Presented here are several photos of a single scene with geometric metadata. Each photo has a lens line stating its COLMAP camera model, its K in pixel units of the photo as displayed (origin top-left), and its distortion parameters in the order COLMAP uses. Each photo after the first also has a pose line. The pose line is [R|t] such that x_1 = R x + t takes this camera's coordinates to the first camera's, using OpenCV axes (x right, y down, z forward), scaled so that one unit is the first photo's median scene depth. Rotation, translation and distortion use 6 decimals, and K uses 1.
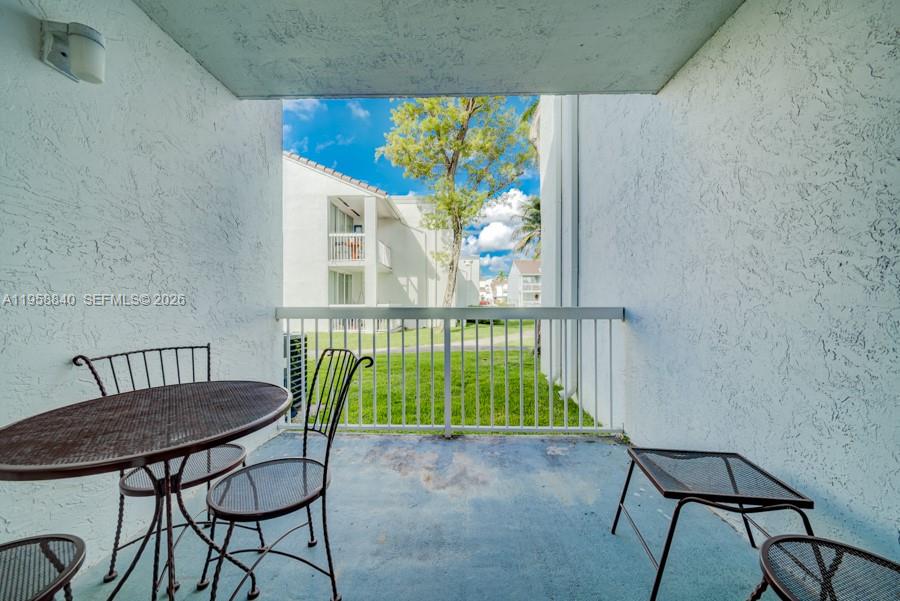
lens RADIAL K [[324.8, 0, 453.0], [0, 324.8, 305.1], [0, 0, 1]] dist [-0.000436, -0.000045]
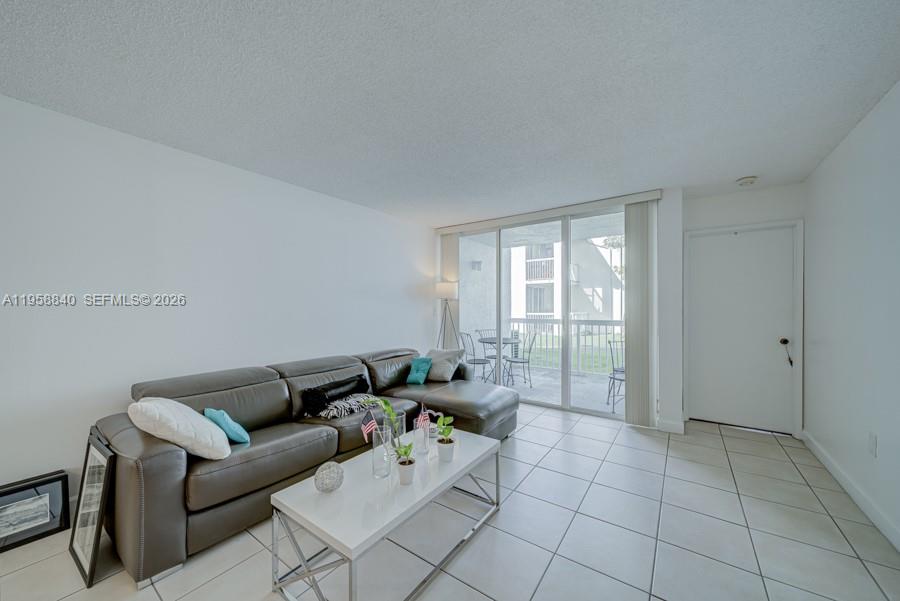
lens RADIAL K [[324.8, 0, 452.4], [0, 324.8, 308.4], [0, 0, 1]] dist [-0.000436, -0.000045]
pose [[0.834286, -0.000296, -0.551331, 0.091568], [-0.002153, 0.999990, -0.003794, -0.012027], [0.551327, 0.004352, 0.834278, -0.260834]]
